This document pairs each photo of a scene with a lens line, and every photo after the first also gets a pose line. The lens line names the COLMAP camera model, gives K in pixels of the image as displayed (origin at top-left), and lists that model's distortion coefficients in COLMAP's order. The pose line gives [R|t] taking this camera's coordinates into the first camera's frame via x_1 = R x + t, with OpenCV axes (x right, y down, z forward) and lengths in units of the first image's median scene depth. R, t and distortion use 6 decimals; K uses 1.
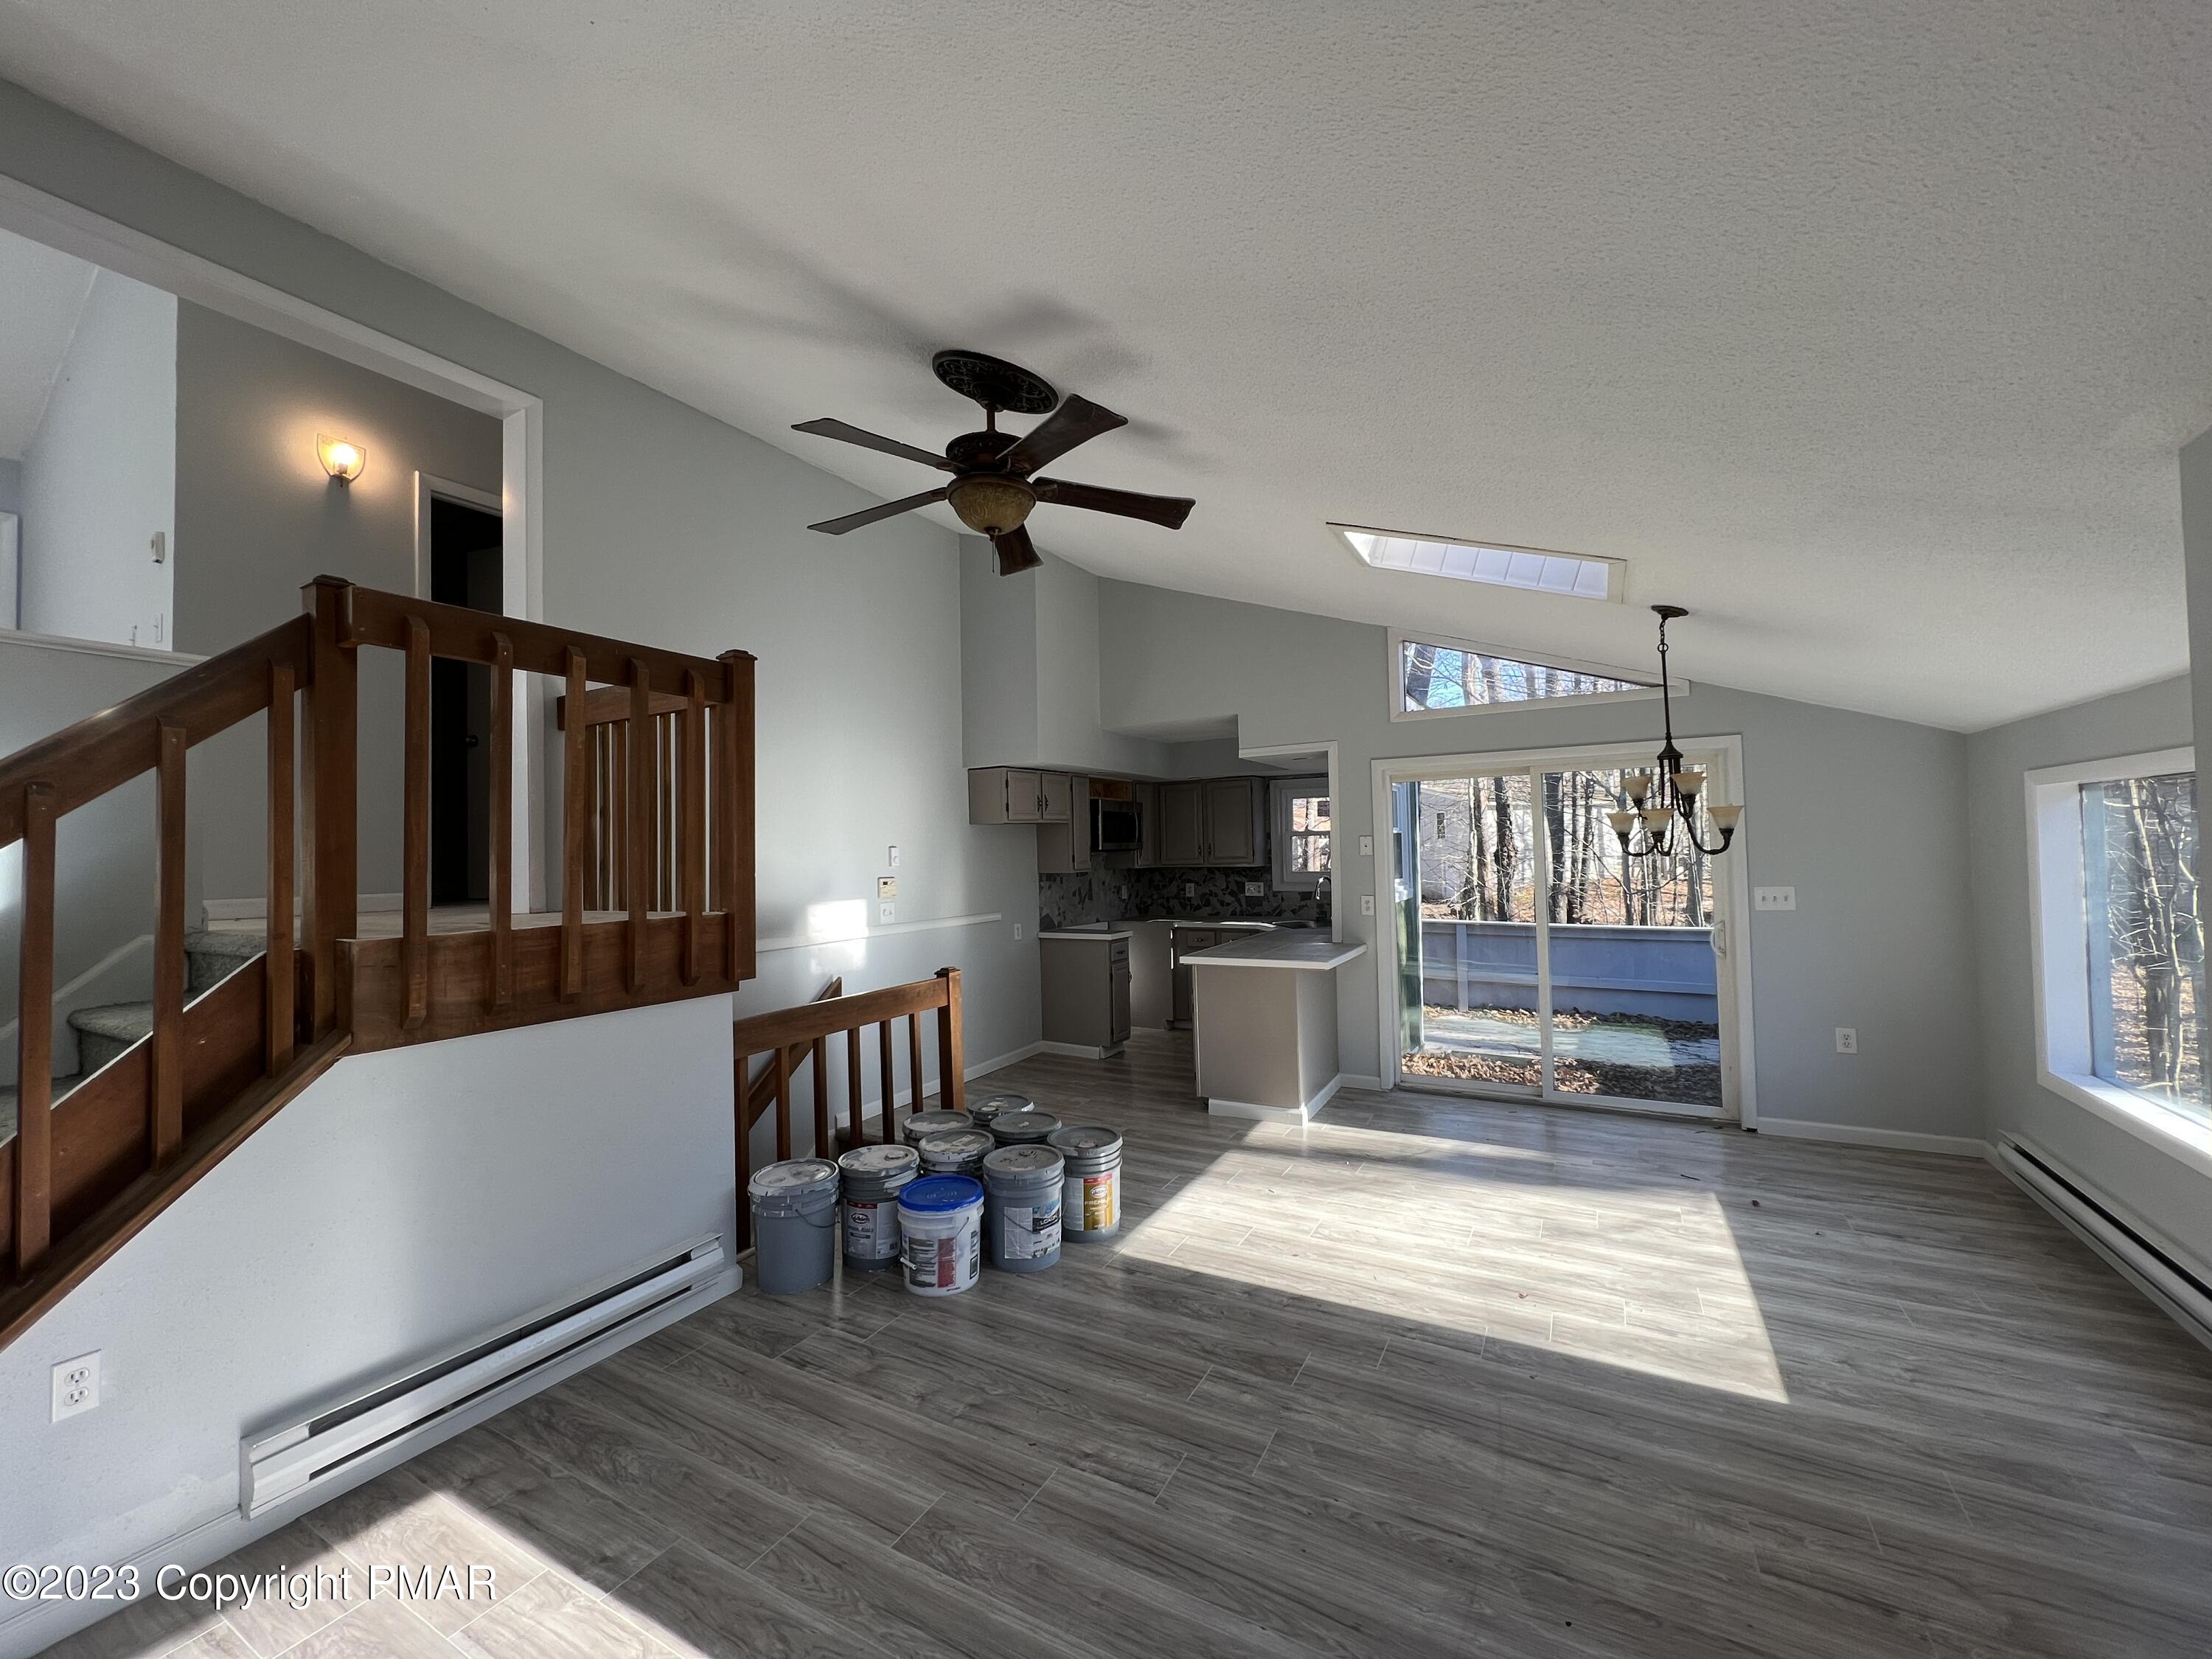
lens RADIAL K [[883.4, 0, 1102.3], [0, 883.4, 823.2], [0, 0, 1]] dist [-0.001319, 0.000146]
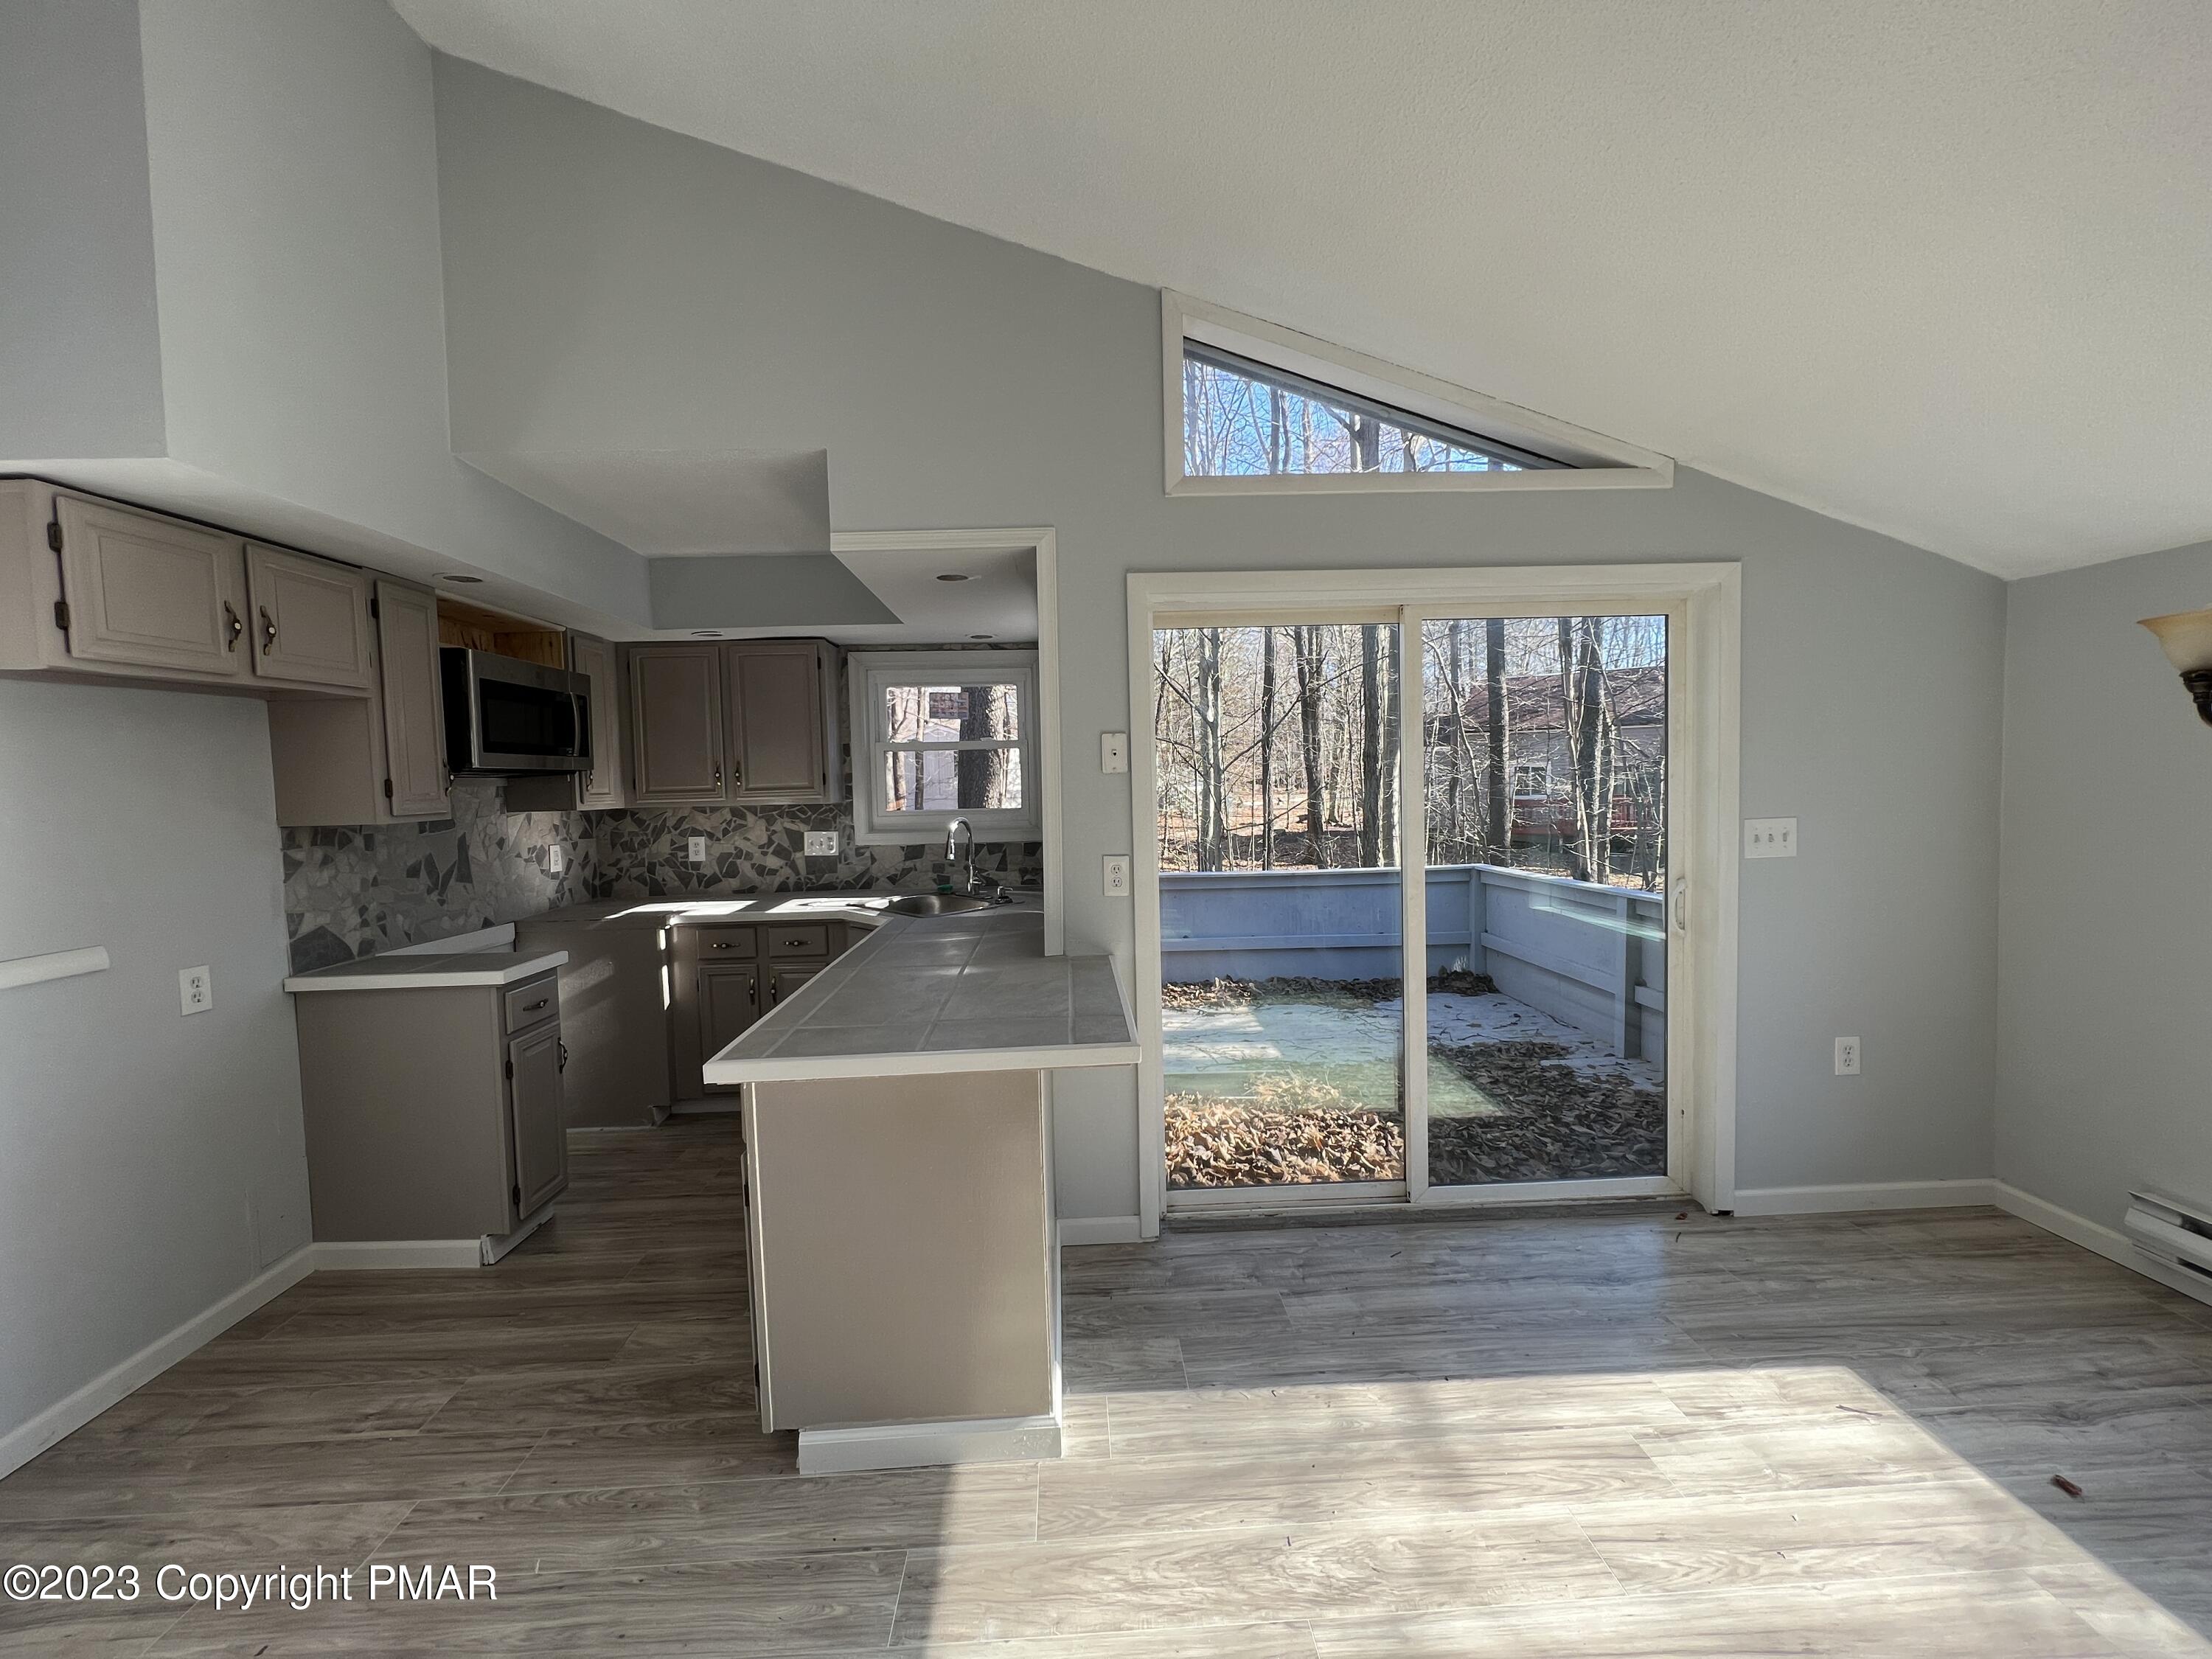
lens RADIAL K [[882.9, 0, 1103.9], [0, 882.9, 825.5], [0, 0, 1]] dist [0.000073, 0.000134]
pose [[0.850864, -0.027381, 0.524673, 0.038408], [-0.009184, 0.997713, 0.066962, 0.031456], [-0.525306, -0.061794, 0.848667, 0.571269]]
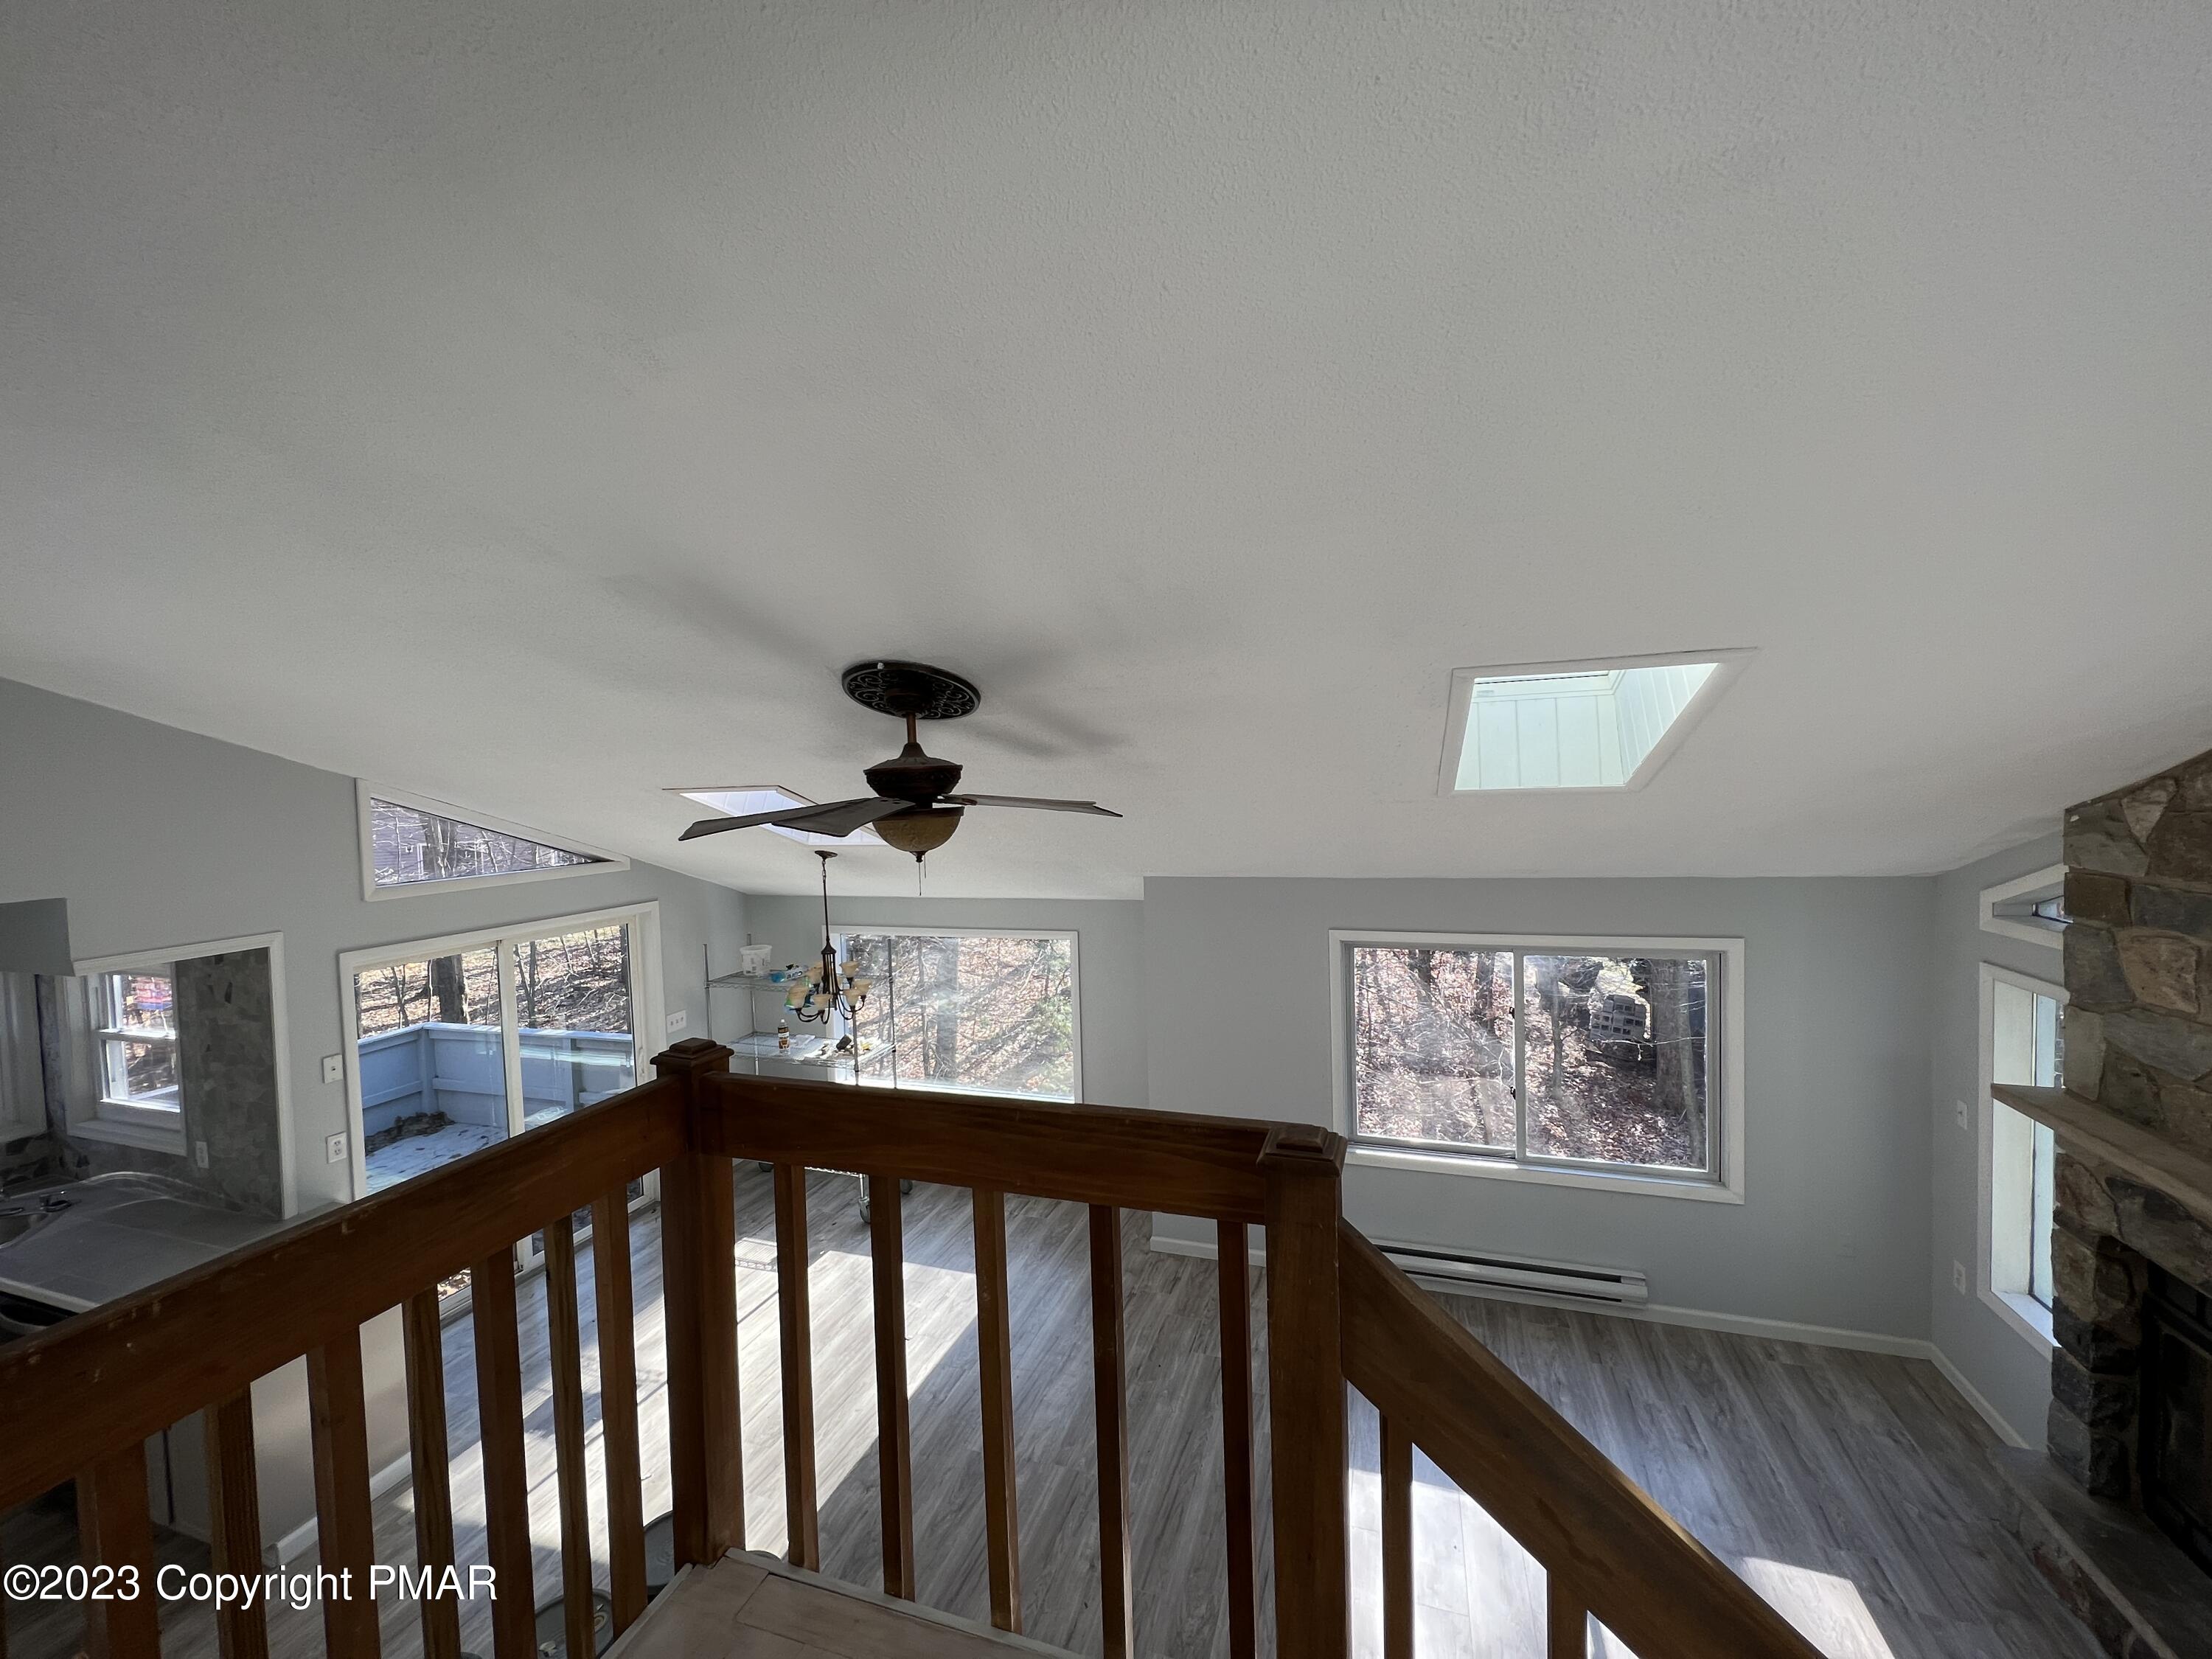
lens RADIAL K [[883.3, 0, 1102.7], [0, 883.3, 824.0], [0, 0, 1]] dist [-0.000468, -0.000312]
pose [[-0.184073, -0.013653, 0.982818, -0.532662], [0.004886, 0.999878, 0.014805, -0.183002], [-0.982900, 0.007528, -0.183984, 0.479555]]
